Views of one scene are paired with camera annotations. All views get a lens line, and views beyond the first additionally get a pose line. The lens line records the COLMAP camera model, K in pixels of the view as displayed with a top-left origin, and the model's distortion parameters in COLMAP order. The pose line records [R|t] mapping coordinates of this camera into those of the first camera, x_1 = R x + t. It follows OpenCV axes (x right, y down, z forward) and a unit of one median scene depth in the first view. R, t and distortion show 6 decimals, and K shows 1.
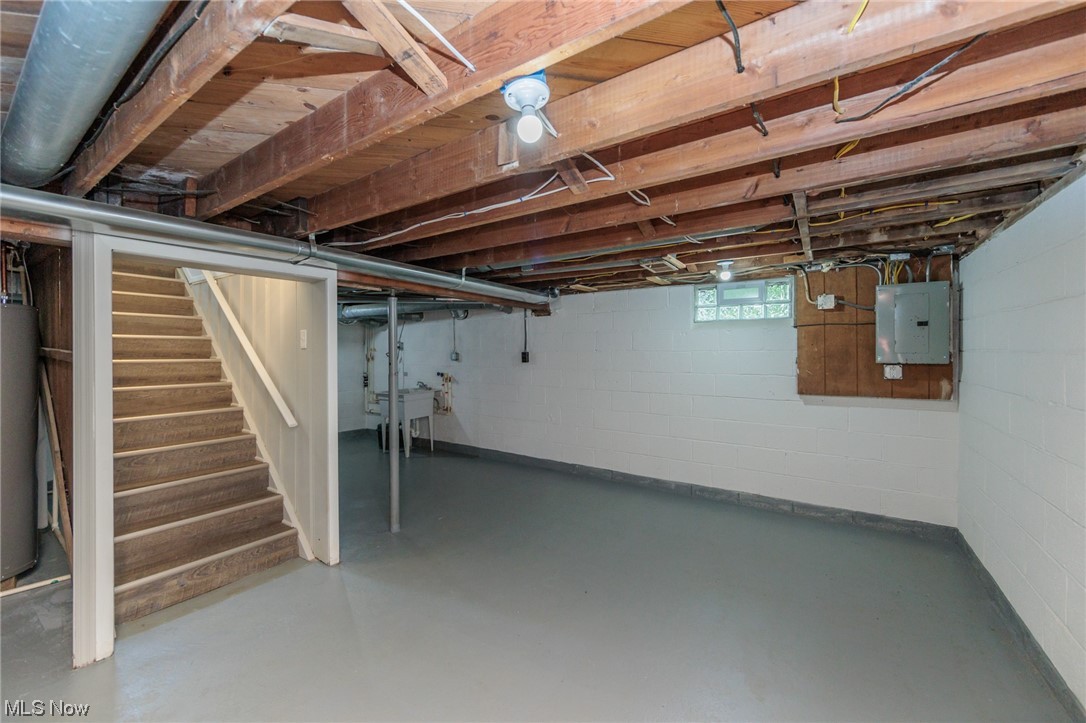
lens RADIAL K [[423.9, 0, 541.3], [0, 423.9, 355.4], [0, 0, 1]] dist [0.000512, -0.000167]
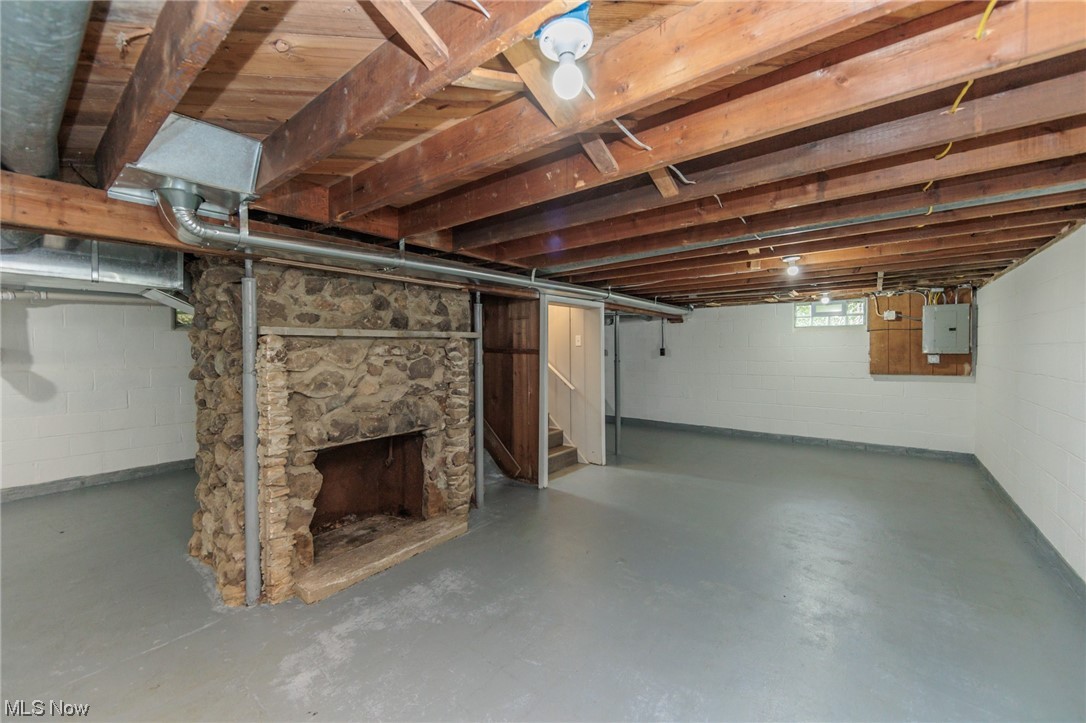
lens RADIAL K [[423.9, 0, 544.4], [0, 423.9, 357.9], [0, 0, 1]] dist [0.000512, -0.000167]
pose [[0.997398, -0.003314, -0.072018, -0.496706], [0.004115, 0.999931, 0.010970, 0.009918], [0.071977, -0.011238, 0.997343, -0.669156]]
